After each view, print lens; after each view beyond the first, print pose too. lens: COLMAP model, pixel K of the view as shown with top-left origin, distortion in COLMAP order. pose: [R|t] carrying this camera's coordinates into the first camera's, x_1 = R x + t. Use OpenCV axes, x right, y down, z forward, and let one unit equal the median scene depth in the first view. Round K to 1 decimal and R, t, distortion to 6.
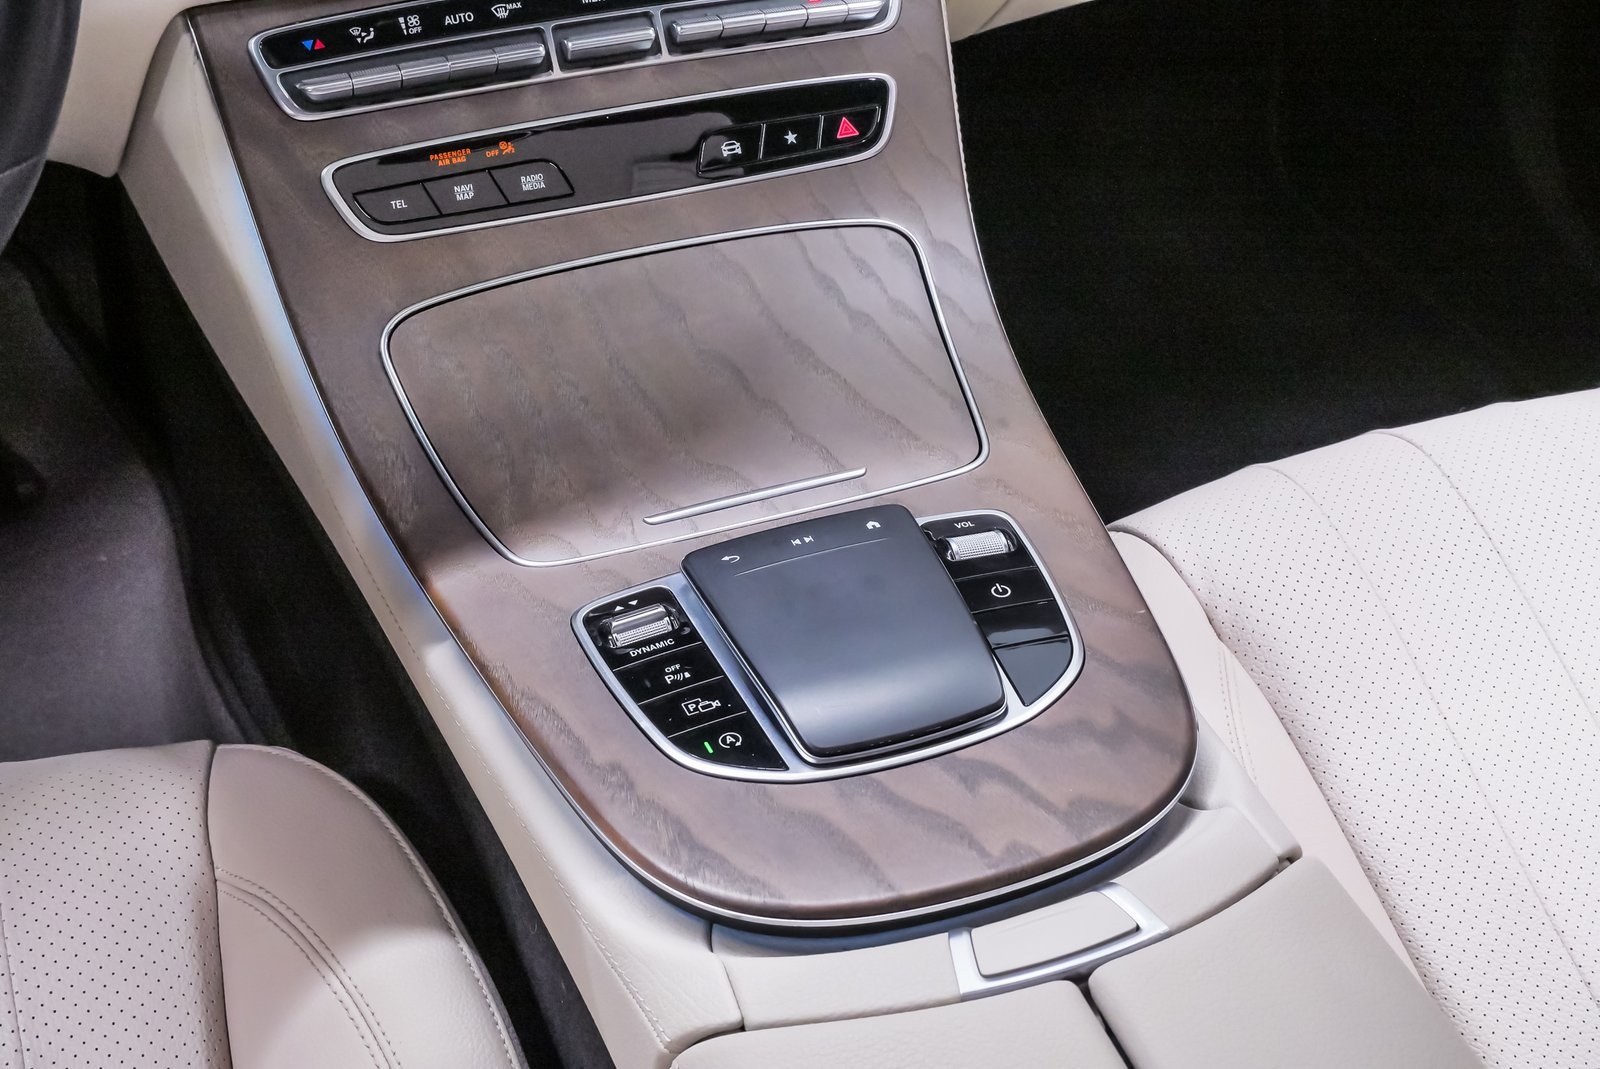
lens RADIAL K [[1849.5, 0, 790.0], [0, 1849.5, 518.3], [0, 0, 1]] dist [-0.055181, 0.000000]
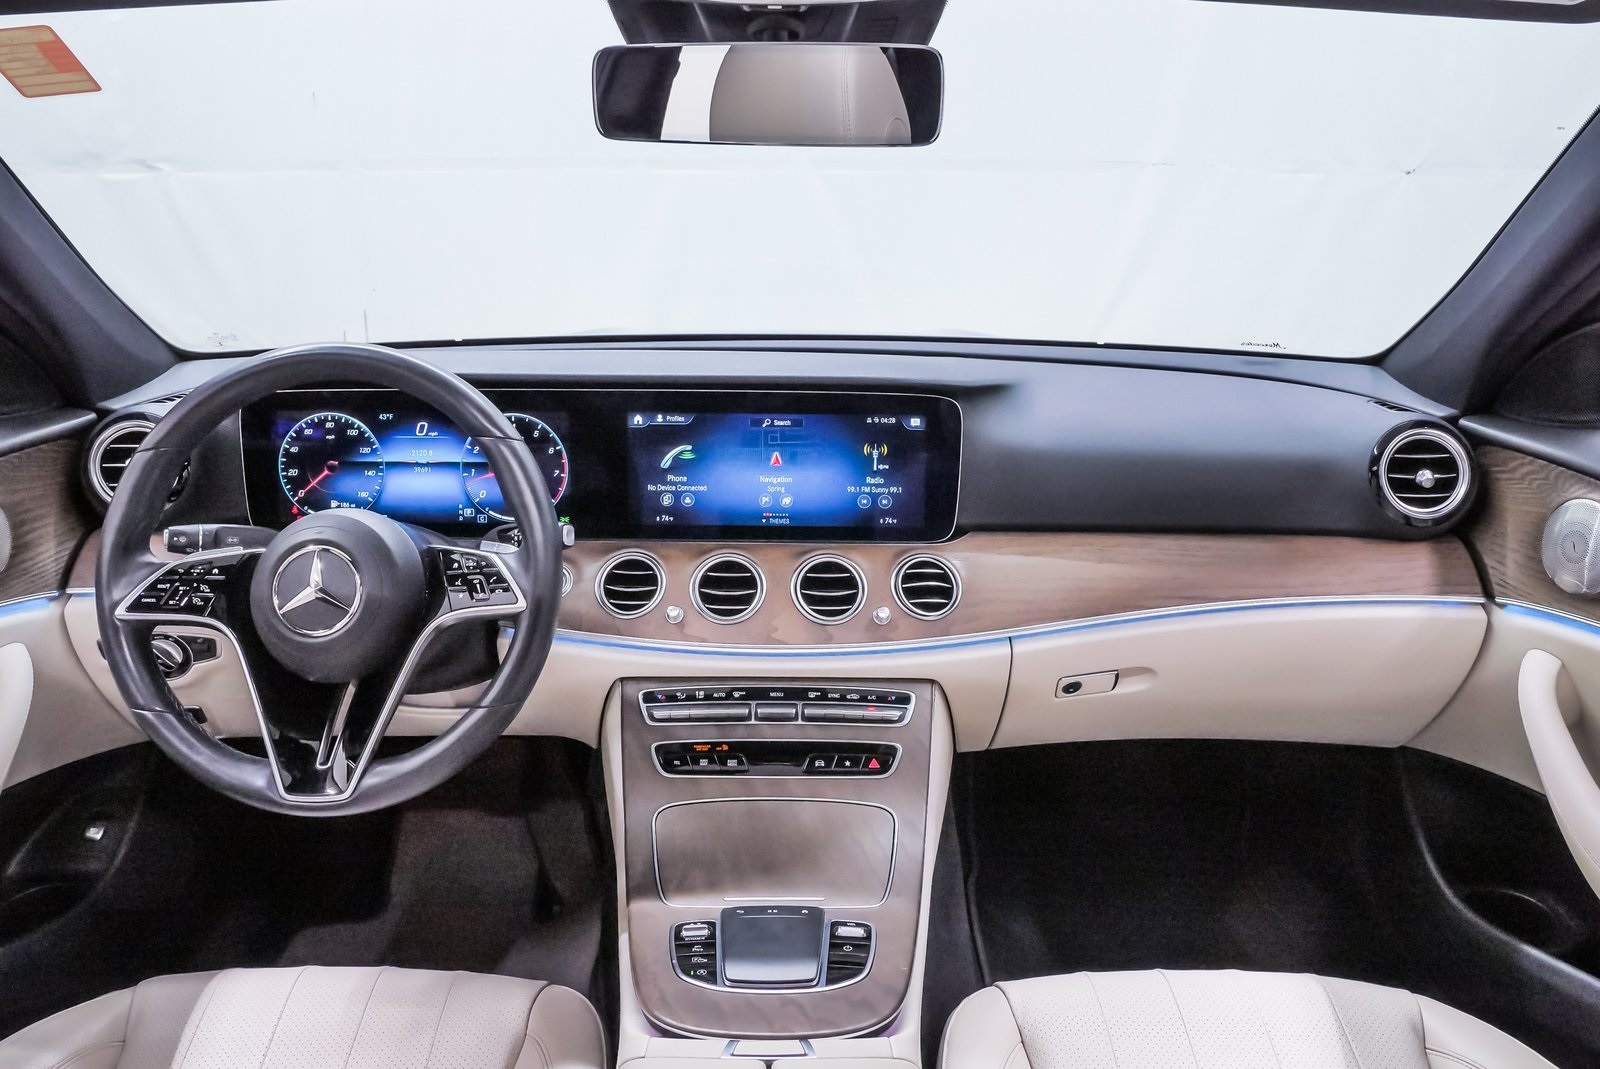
lens RADIAL K [[1150.8, 0, 794.9], [0, 1150.8, 537.5], [0, 0, 1]] dist [-0.039377, 0.005605]
pose [[0.937855, 0.068290, -0.340242, 0.439632], [-0.217628, 0.879431, -0.423367, 0.181389], [0.270308, 0.471103, 0.839640, -0.387819]]
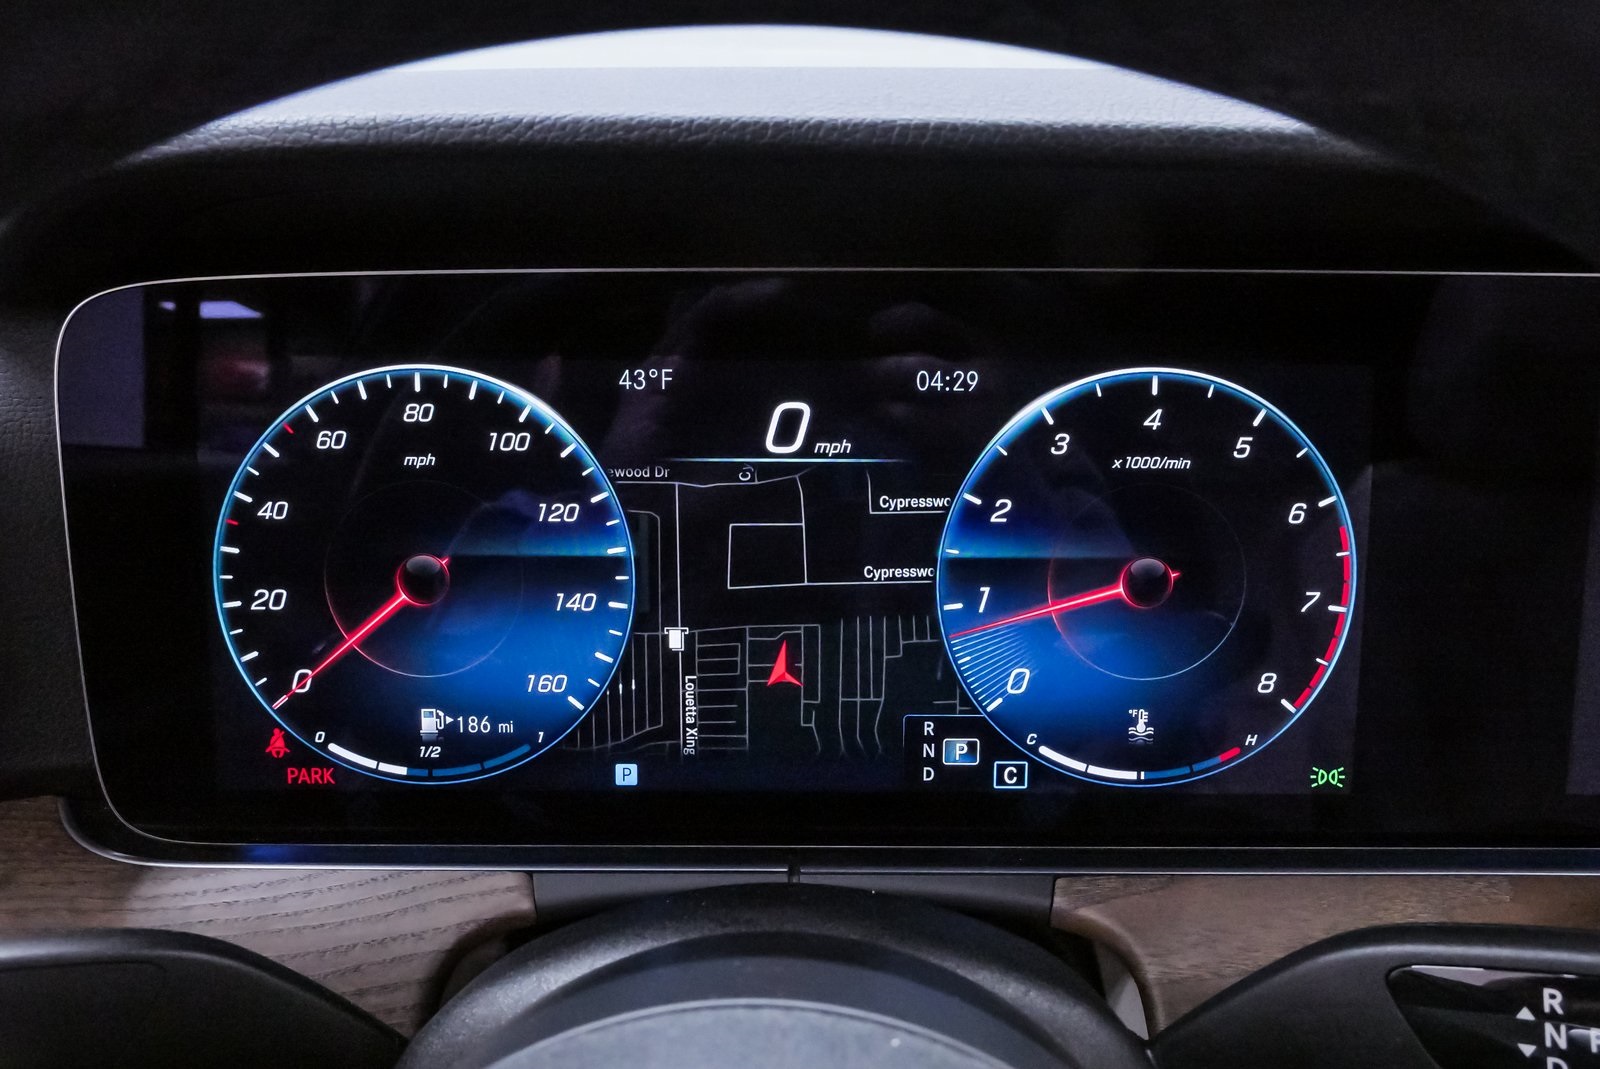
lens RADIAL K [[1276.4, 0, 800.6], [0, 1276.4, 541.8], [0, 0, 1]] dist [-0.021833, -0.000514]
pose [[0.940407, 0.062236, -0.334307, -0.491529], [-0.212029, 0.875918, -0.433373, -0.311125], [0.265854, 0.478430, 0.836915, 0.427318]]
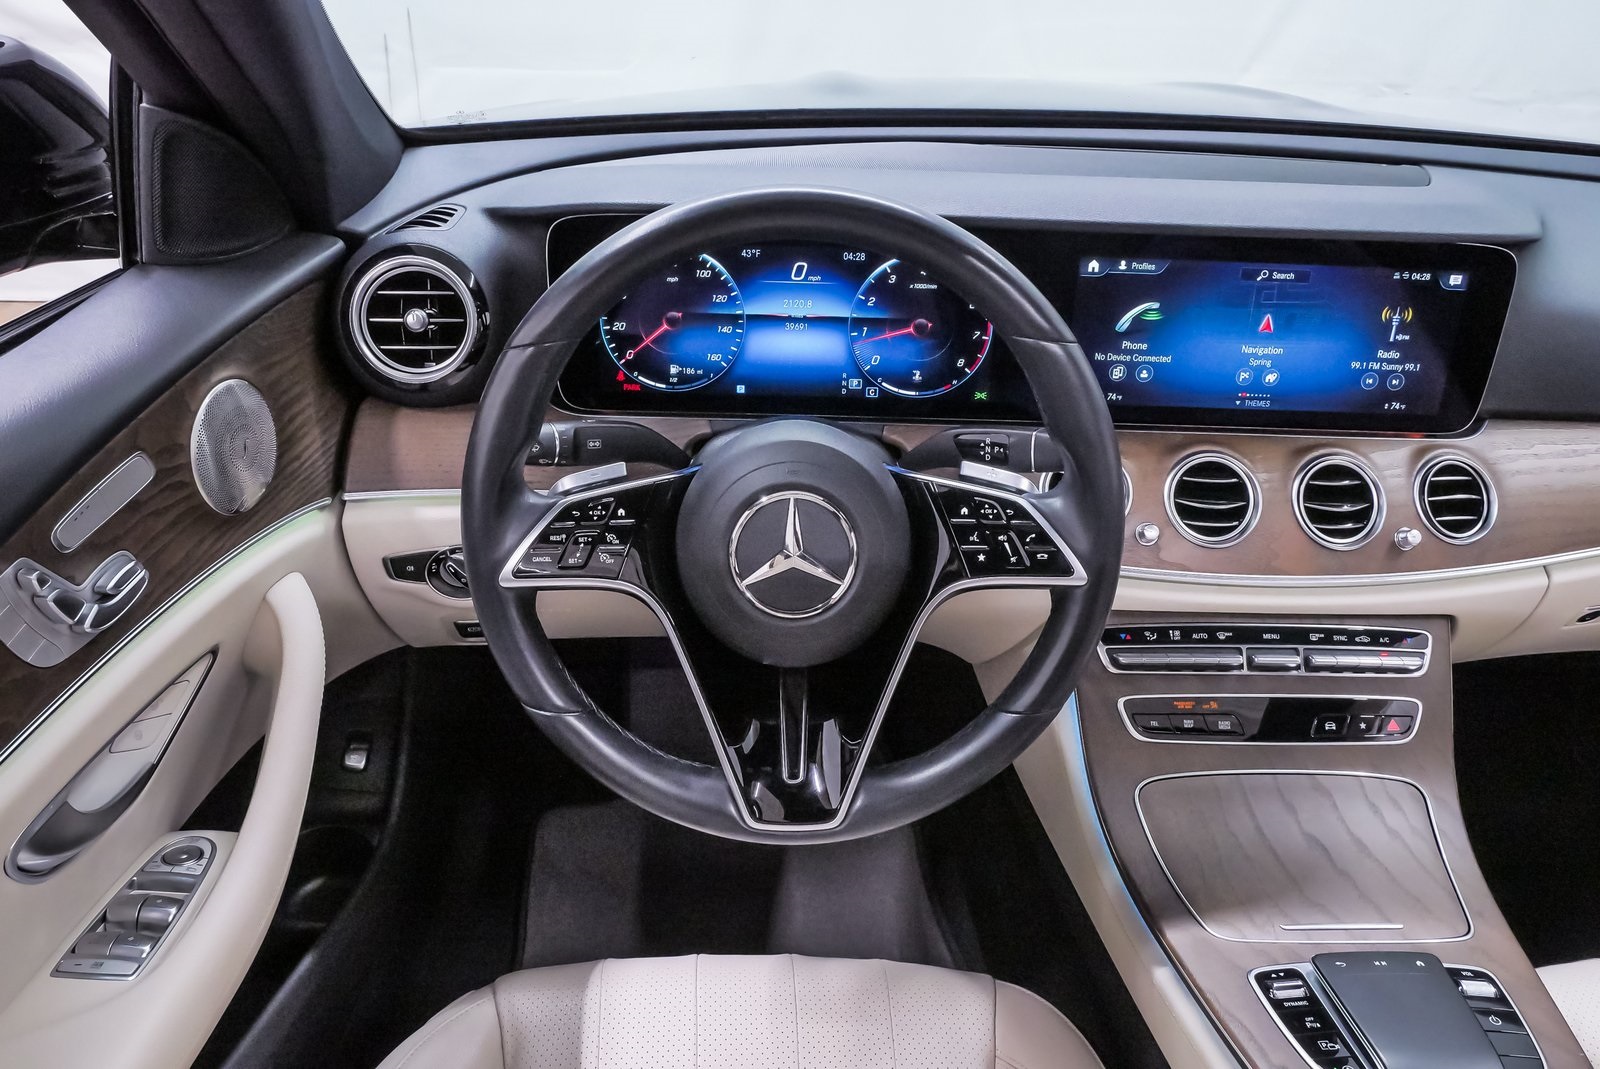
lens RADIAL K [[1150.8, 0, 798.7], [0, 1150.8, 526.6], [0, 0, 1]] dist [-0.039377, 0.005605]
pose [[0.944028, 0.161526, -0.287612, -0.256527], [-0.226209, 0.951601, -0.208053, -0.031895], [0.240086, 0.261468, 0.934876, -0.283819]]
